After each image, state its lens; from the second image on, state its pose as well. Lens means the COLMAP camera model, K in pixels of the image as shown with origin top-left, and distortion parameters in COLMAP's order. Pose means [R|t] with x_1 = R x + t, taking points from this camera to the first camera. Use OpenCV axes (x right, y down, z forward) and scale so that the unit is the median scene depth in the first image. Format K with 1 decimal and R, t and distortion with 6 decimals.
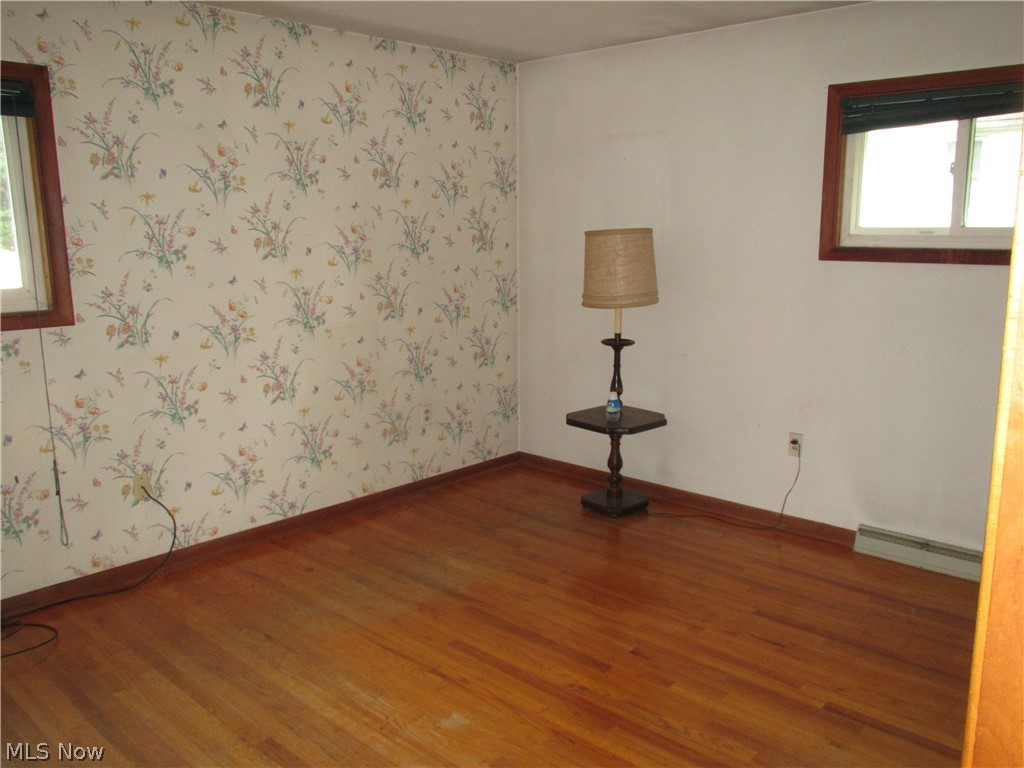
lens RADIAL K [[850.2, 0, 512.0], [0, 850.2, 384.0], [0, 0, 1]] dist [-0.023417, -0.004424]
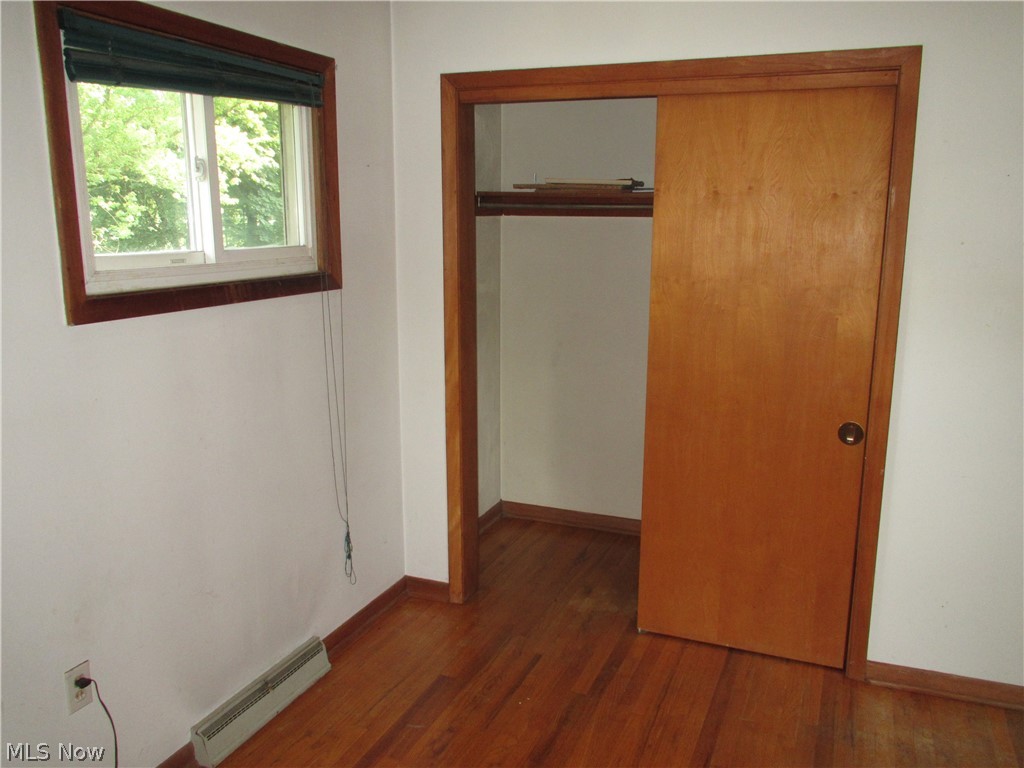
lens RADIAL K [[850.2, 0, 512.0], [0, 850.2, 384.0], [0, 0, 1]] dist [-0.023417, -0.004424]
pose [[-0.352220, -0.177744, 0.918884, -0.207348], [0.175387, 0.951872, 0.251353, -0.200315], [-0.919337, 0.249692, -0.304094, 0.950829]]
